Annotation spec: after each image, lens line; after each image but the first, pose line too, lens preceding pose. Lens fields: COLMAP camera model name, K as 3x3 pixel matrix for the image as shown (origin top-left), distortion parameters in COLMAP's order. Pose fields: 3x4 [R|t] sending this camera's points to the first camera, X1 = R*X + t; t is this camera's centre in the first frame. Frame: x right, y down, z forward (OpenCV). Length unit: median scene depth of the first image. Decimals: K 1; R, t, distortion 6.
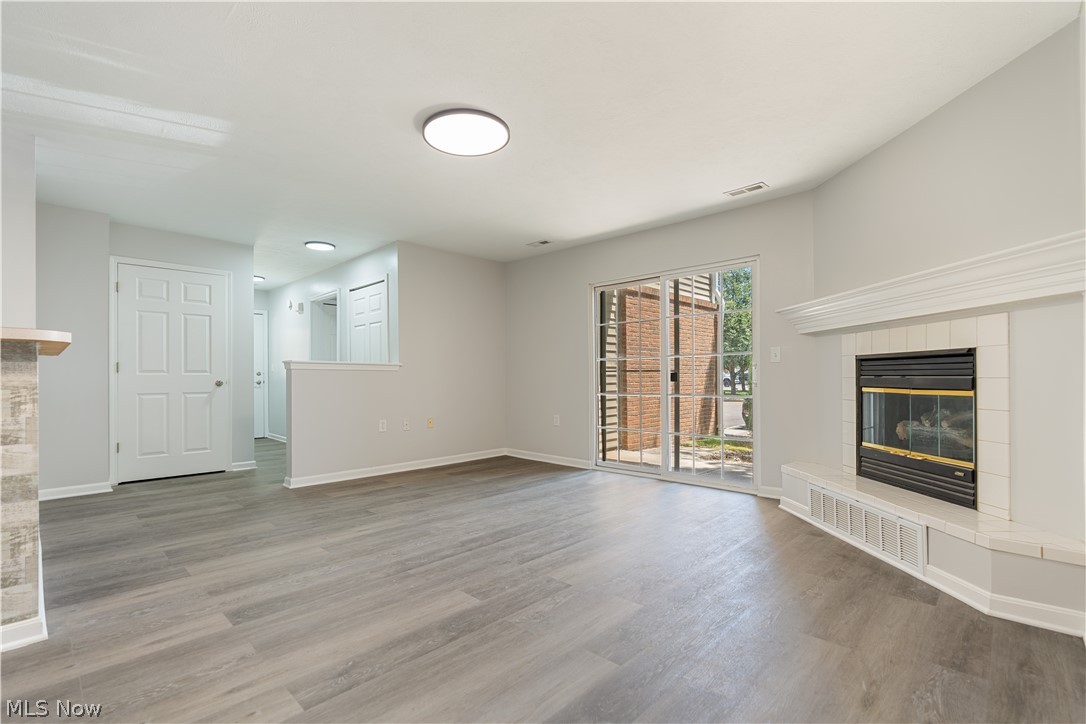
lens RADIAL K [[488.5, 0, 540.0], [0, 488.5, 374.4], [0, 0, 1]] dist [-0.006594, 0.003468]
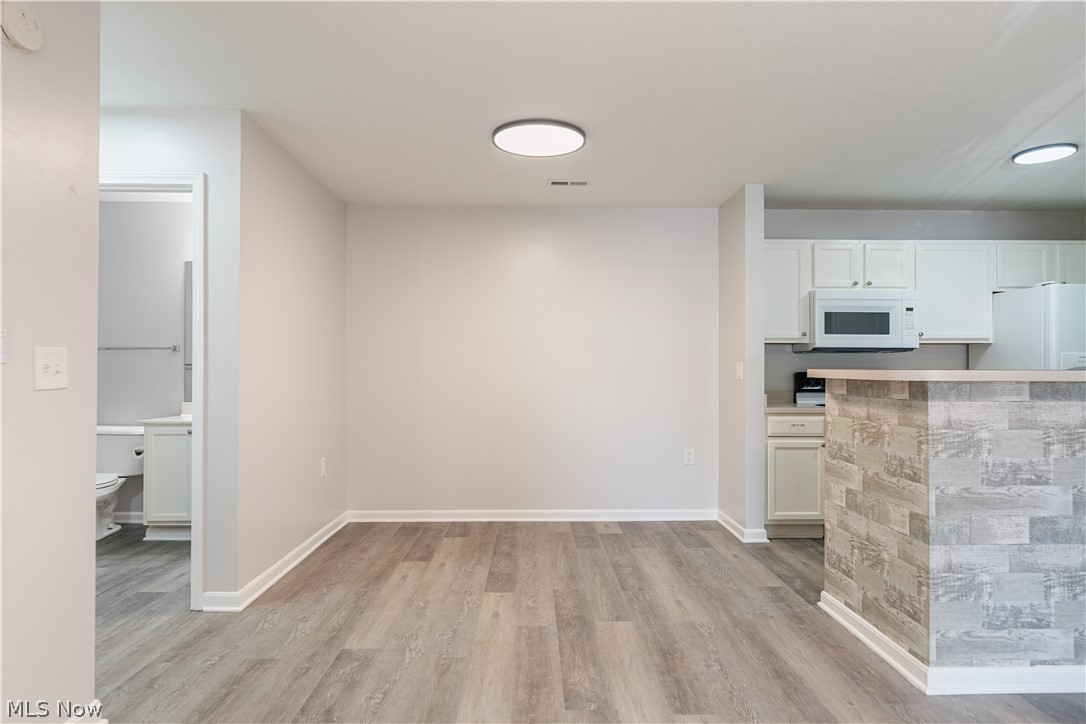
lens RADIAL K [[642.8, 0, 547.6], [0, 642.8, 368.8], [0, 0, 1]] dist [-0.001807, 0.001029]
pose [[-0.699072, 0.000131, -0.715051, 0.265735], [0.006808, 0.999956, -0.006473, -0.058162], [0.715019, -0.009393, -0.699042, 0.902370]]
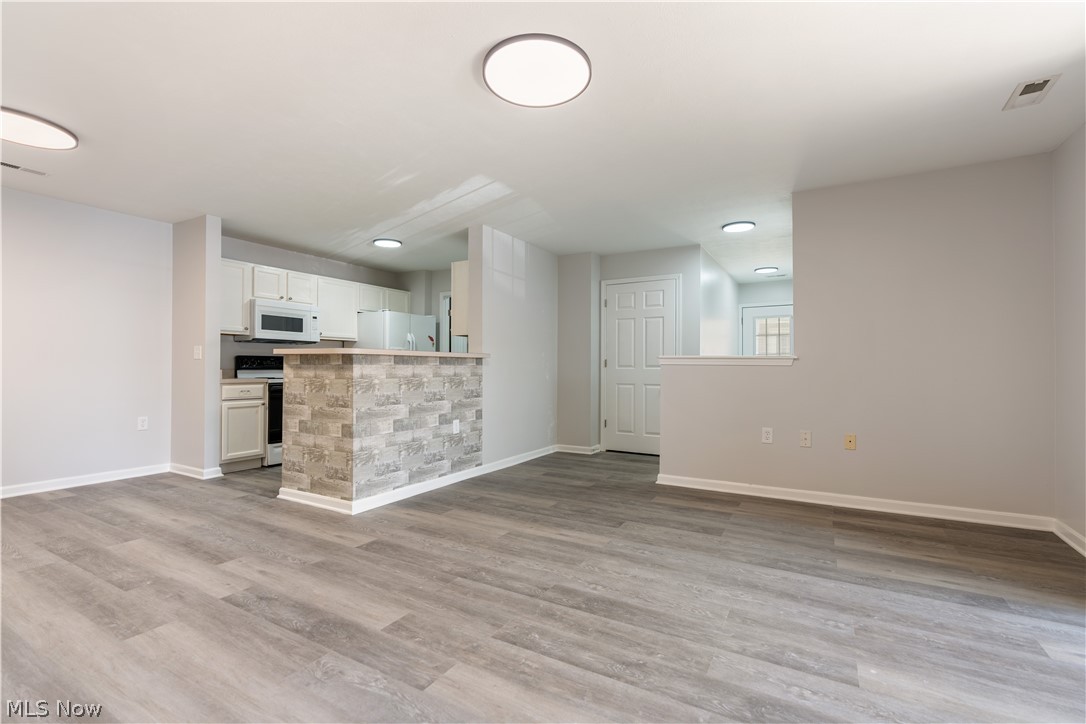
lens RADIAL K [[488.5, 0, 542.4], [0, 488.5, 363.9], [0, 0, 1]] dist [-0.006594, 0.003468]
pose [[0.245800, -0.003244, -0.969315, 0.637051], [0.002285, 0.999994, -0.002767, -0.014830], [0.969318, -0.001535, 0.245805, 0.831303]]
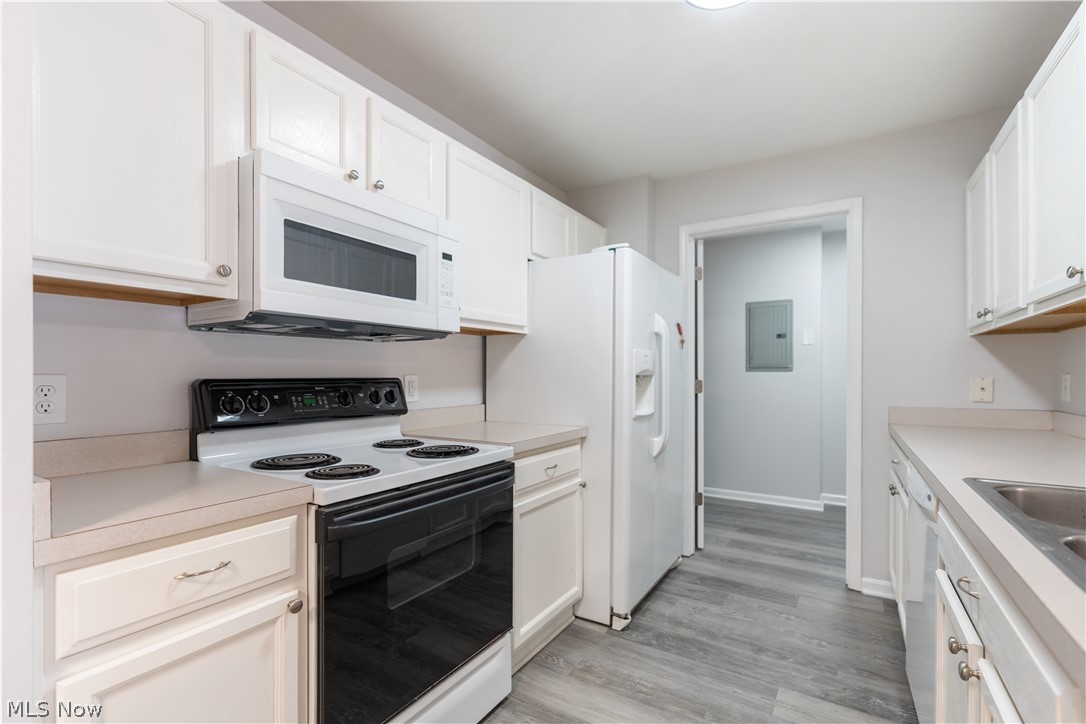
lens RADIAL K [[488.5, 0, 546.2], [0, 488.5, 374.9], [0, 0, 1]] dist [-0.006594, 0.003468]
pose [[0.216644, 0.007080, -0.976225, -0.923922], [0.005644, 0.999948, 0.008504, -0.062565], [0.976234, -0.007353, 0.216593, 0.391311]]
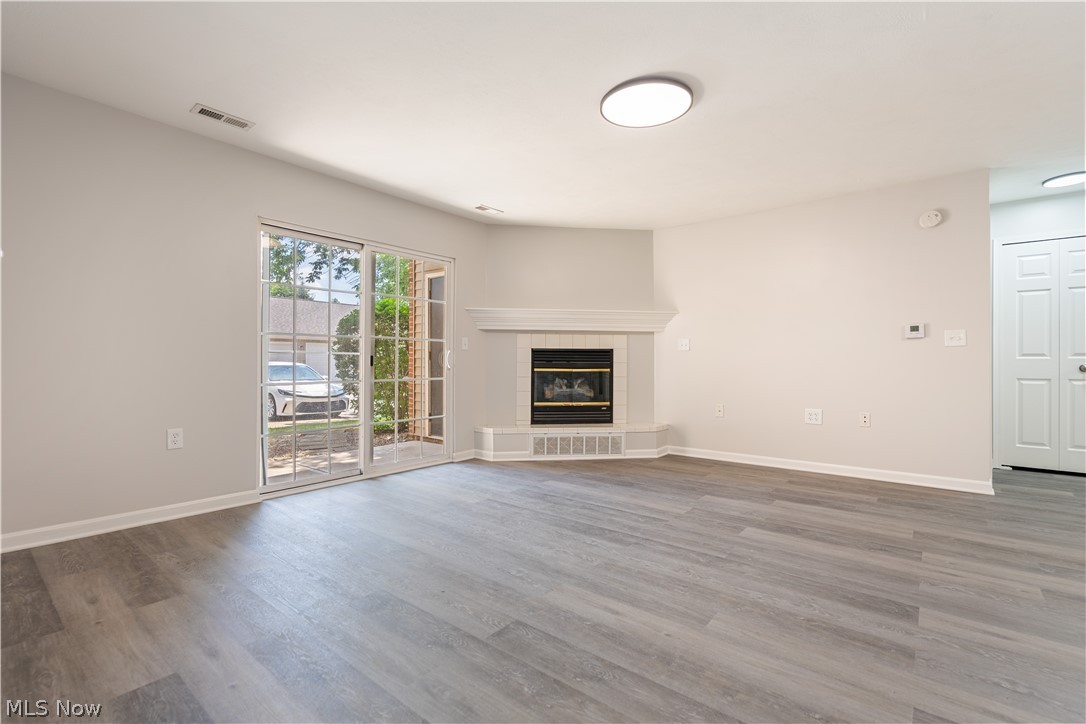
lens RADIAL K [[488.5, 0, 544.3], [0, 488.5, 352.1], [0, 0, 1]] dist [-0.006594, 0.003468]
pose [[-0.091094, 0.026137, 0.995499, -1.101182], [-0.010333, 0.999577, -0.027190, 0.019664], [-0.995789, -0.012763, -0.090785, 1.308670]]
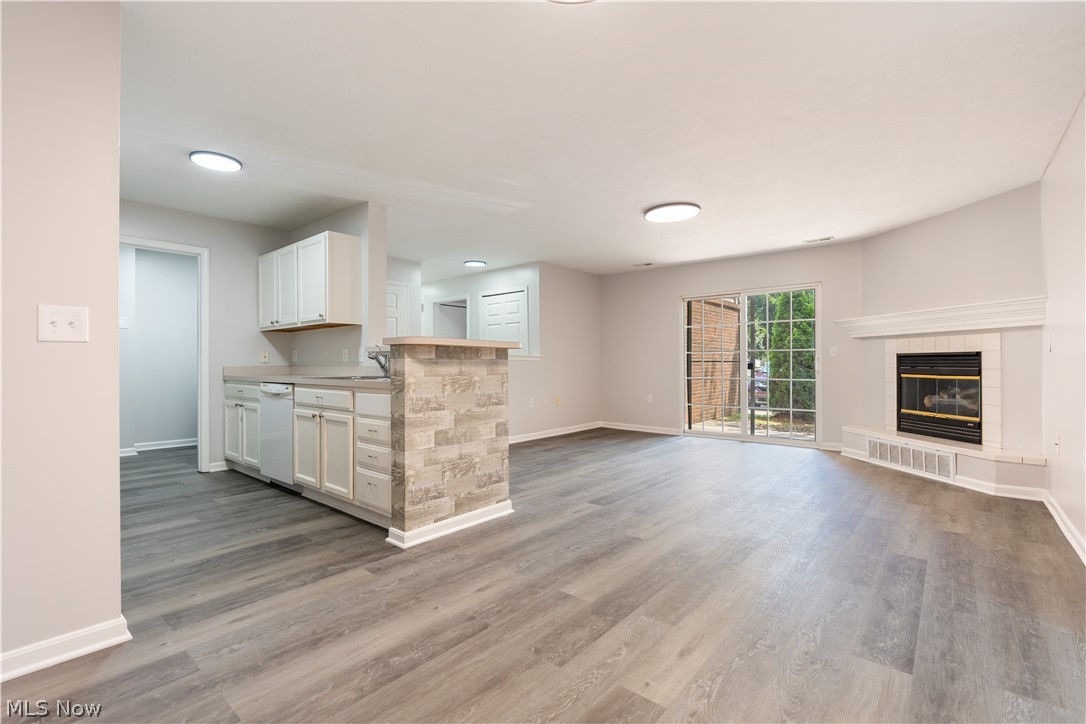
lens RADIAL K [[488.5, 0, 540.0], [0, 488.5, 356.7], [0, 0, 1]] dist [-0.006594, 0.003468]
pose [[0.997789, 0.003472, 0.066365, -0.690987], [-0.002969, 0.999966, -0.007666, -0.015609], [-0.066389, 0.007452, 0.997766, -0.551284]]
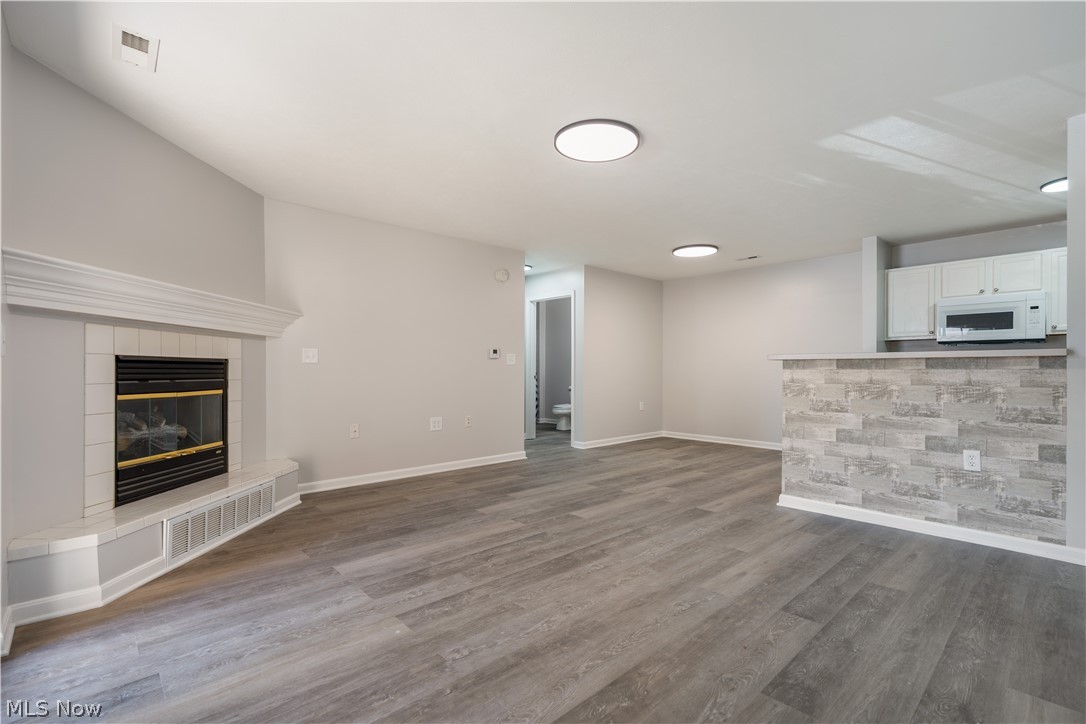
lens RADIAL K [[488.5, 0, 545.5], [0, 488.5, 371.1], [0, 0, 1]] dist [-0.006594, 0.003468]
pose [[-0.998572, 0.003037, 0.053334, -0.099996], [0.002718, 0.999978, -0.006064, -0.006748], [-0.053351, -0.005910, -0.998558, 2.070590]]
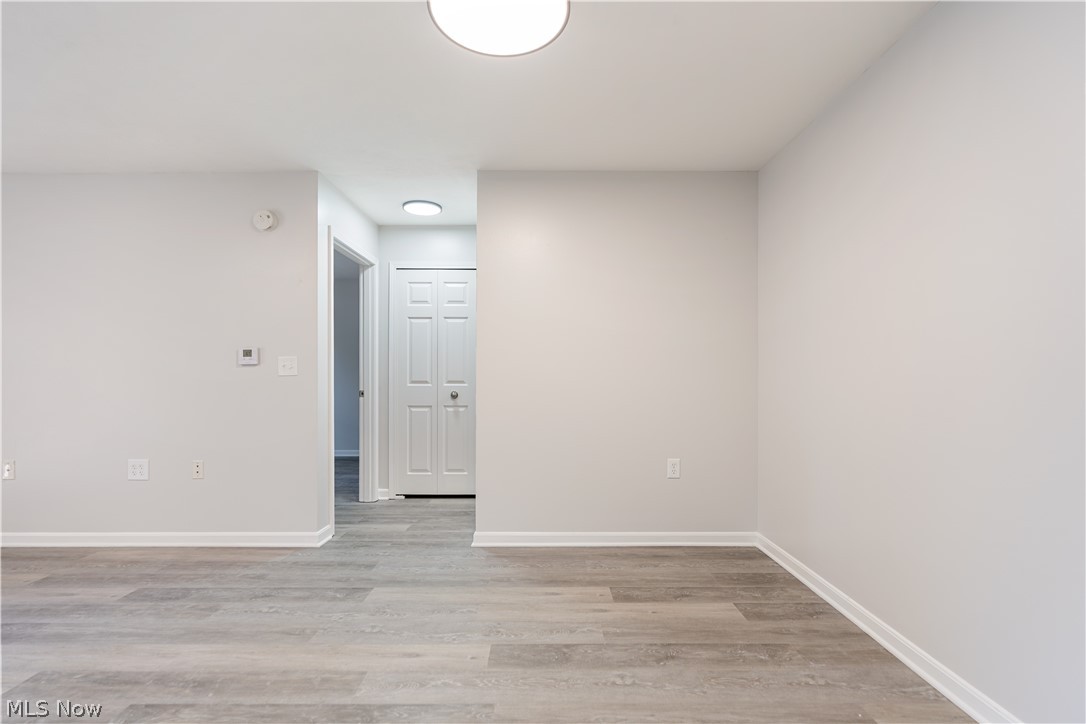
lens RADIAL K [[488.5, 0, 541.9], [0, 488.5, 383.6], [0, 0, 1]] dist [-0.006594, 0.003468]
pose [[-0.699520, -0.005922, 0.714588, -1.087560], [-0.002082, 0.999978, 0.006249, -0.035401], [-0.714610, 0.002883, -0.699517, 0.414861]]
